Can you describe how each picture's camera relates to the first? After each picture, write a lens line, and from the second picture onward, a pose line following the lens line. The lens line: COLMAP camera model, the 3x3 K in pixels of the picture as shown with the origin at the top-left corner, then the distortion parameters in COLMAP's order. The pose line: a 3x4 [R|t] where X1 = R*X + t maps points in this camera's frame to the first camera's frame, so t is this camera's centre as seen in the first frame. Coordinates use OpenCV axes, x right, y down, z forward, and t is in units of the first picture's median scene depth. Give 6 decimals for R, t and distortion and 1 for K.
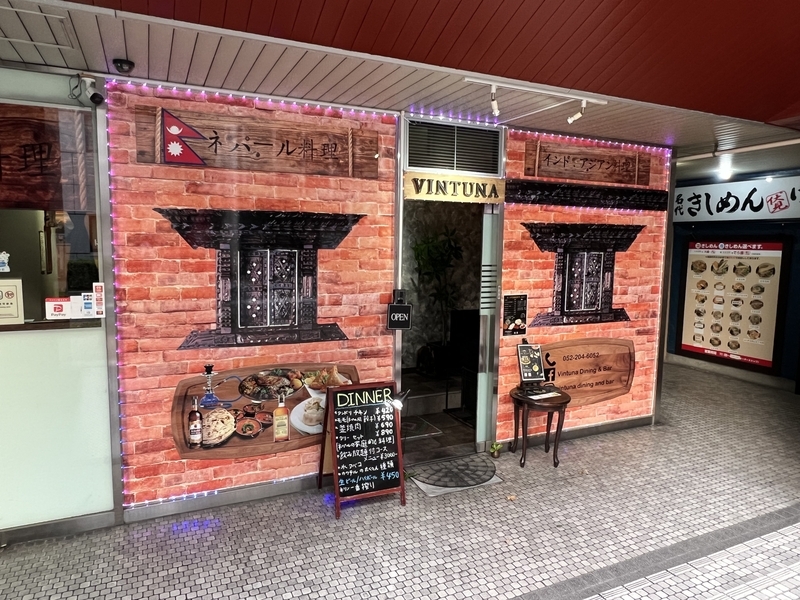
lens RADIAL K [[538.2, 0, 401.5], [0, 538.2, 298.3], [0, 0, 1]] dist [-0.002669, 0.003370]
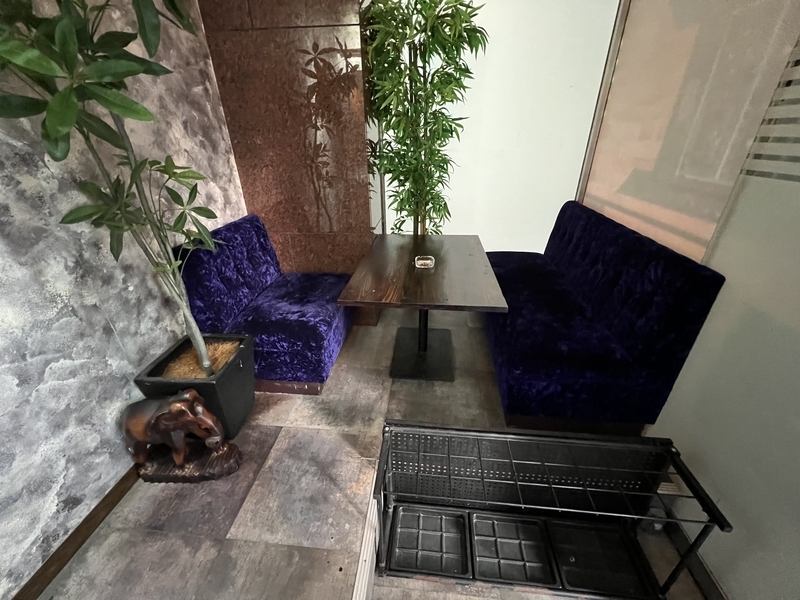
lens RADIAL K [[322.5, 0, 400.5], [0, 322.5, 299.1], [0, 0, 1]] dist [-0.001085, 0.000014]
pose [[0.514276, -0.409481, 0.753555, 0.005486], [0.103866, 0.901924, 0.419220, -0.016518], [-0.851312, -0.137326, 0.506369, 0.712535]]
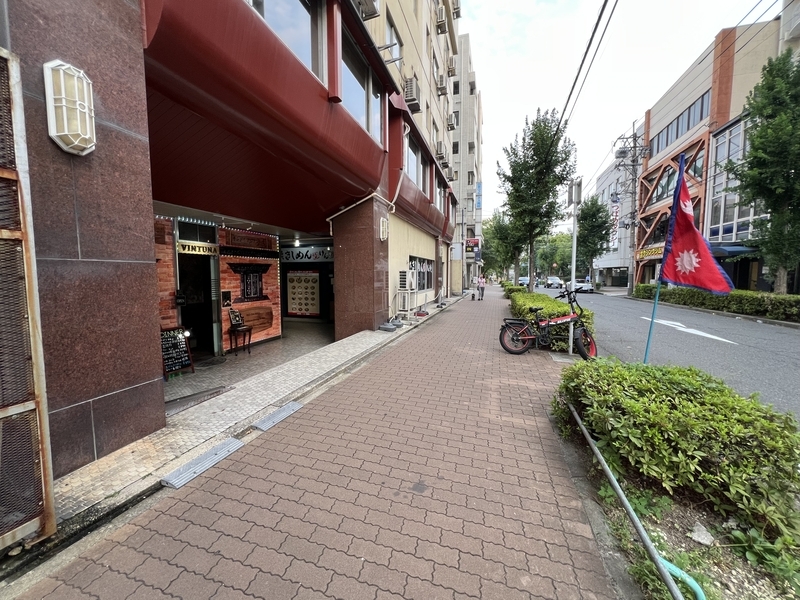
lens RADIAL K [[322.5, 0, 401.1], [0, 322.5, 297.7], [0, 0, 1]] dist [-0.001085, 0.000014]
pose [[0.672224, -0.069950, 0.737036, -0.346600], [0.088980, 0.995944, 0.013367, 0.076435], [-0.734981, 0.056596, 0.675721, -0.614048]]
